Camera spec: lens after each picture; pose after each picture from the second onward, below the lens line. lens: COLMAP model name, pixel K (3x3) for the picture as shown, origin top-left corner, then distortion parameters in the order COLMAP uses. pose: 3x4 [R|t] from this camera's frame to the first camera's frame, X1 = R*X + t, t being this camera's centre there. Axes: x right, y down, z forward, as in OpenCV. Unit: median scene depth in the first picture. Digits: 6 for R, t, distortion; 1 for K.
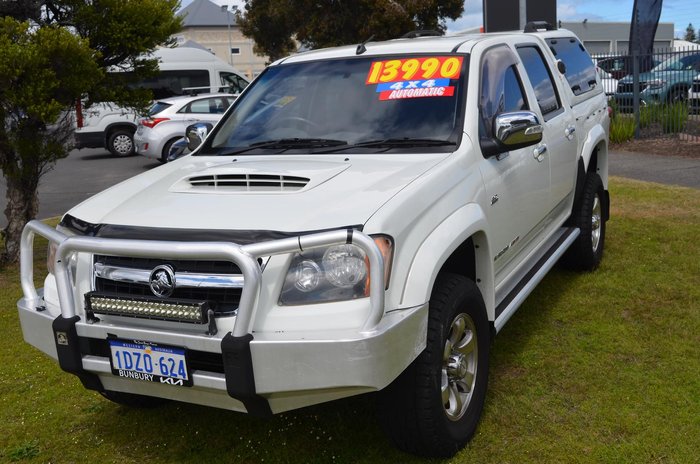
lens RADIAL K [[847.9, 0, 350.0], [0, 847.9, 232.0], [0, 0, 1]] dist [-0.035983, -0.009467]
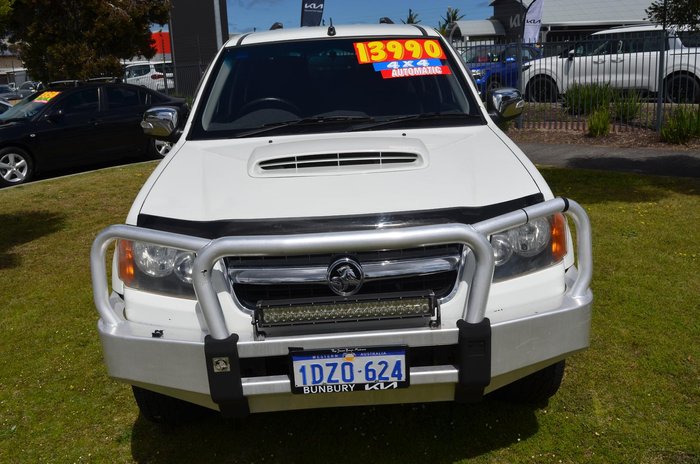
lens RADIAL K [[665.3, 0, 350.0], [0, 665.3, 232.0], [0, 0, 1]] dist [-0.077841, -0.000382]
pose [[0.866373, -0.108381, 0.487496, -0.545527], [0.087245, 0.994002, 0.065938, -0.032612], [-0.491718, -0.014596, 0.870632, 0.399645]]
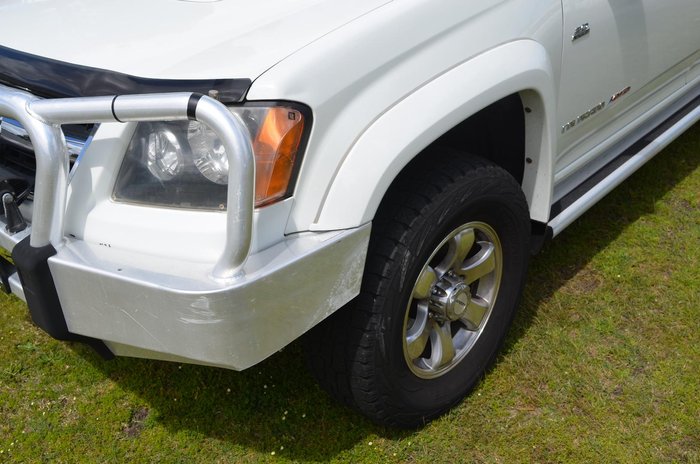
lens RADIAL K [[754.8, 0, 350.0], [0, 754.8, 232.0], [0, 0, 1]] dist [-0.090833, 0.001230]
pose [[0.956908, 0.159261, -0.242824, 0.202766], [-0.077772, 0.946198, 0.314103, -0.070274], [0.279784, -0.281683, 0.917810, 0.519372]]
